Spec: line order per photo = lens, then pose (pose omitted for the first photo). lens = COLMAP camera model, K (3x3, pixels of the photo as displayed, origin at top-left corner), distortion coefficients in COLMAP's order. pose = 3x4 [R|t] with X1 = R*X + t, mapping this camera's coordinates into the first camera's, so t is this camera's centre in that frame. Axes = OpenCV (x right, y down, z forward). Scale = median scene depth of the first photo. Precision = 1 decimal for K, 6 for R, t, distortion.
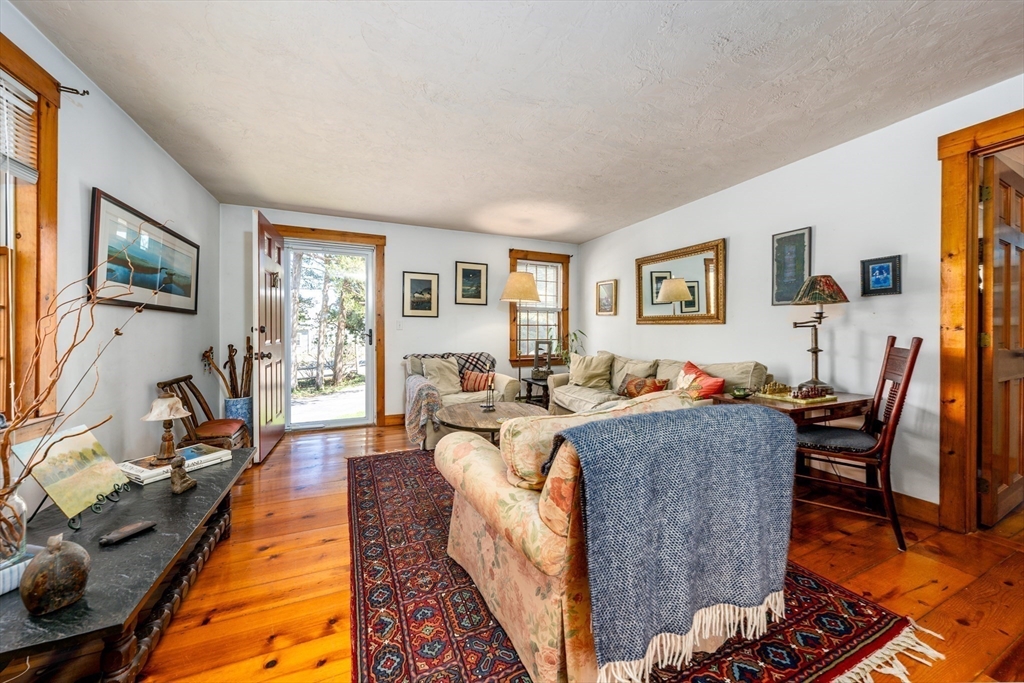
lens RADIAL K [[365.3, 0, 508.8], [0, 365.3, 333.3], [0, 0, 1]] dist [-0.003022, -0.000550]
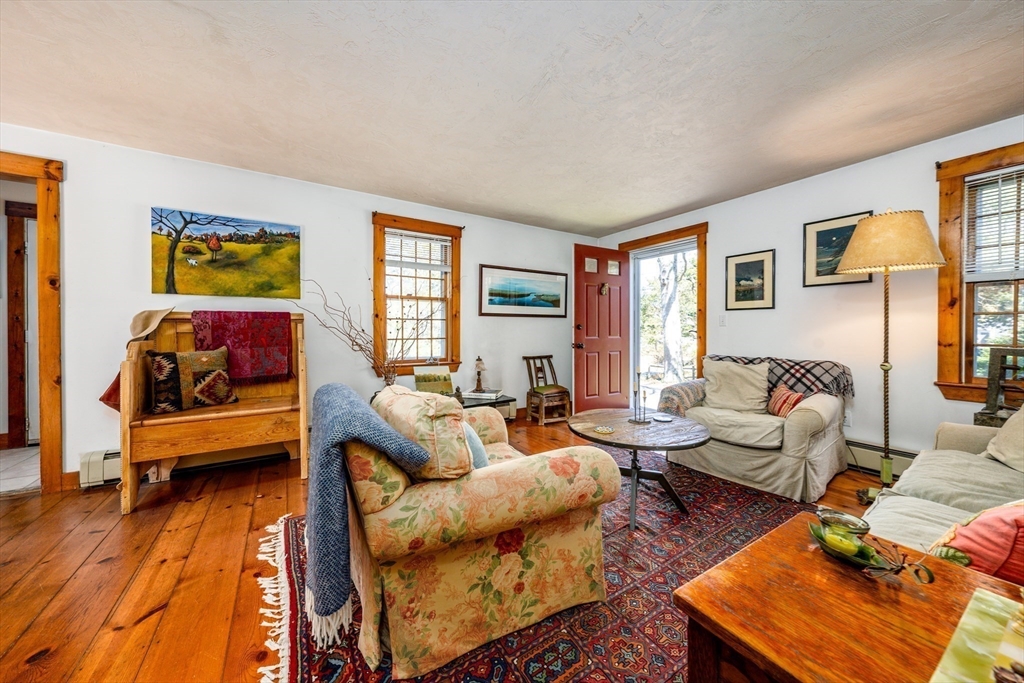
lens RADIAL K [[365.3, 0, 503.6], [0, 365.3, 332.4], [0, 0, 1]] dist [-0.003022, -0.000550]
pose [[0.121148, 0.008877, -0.992595, 0.493438], [-0.002488, 0.999960, 0.008640, -0.000795], [0.992631, 0.001423, 0.121165, 0.392512]]
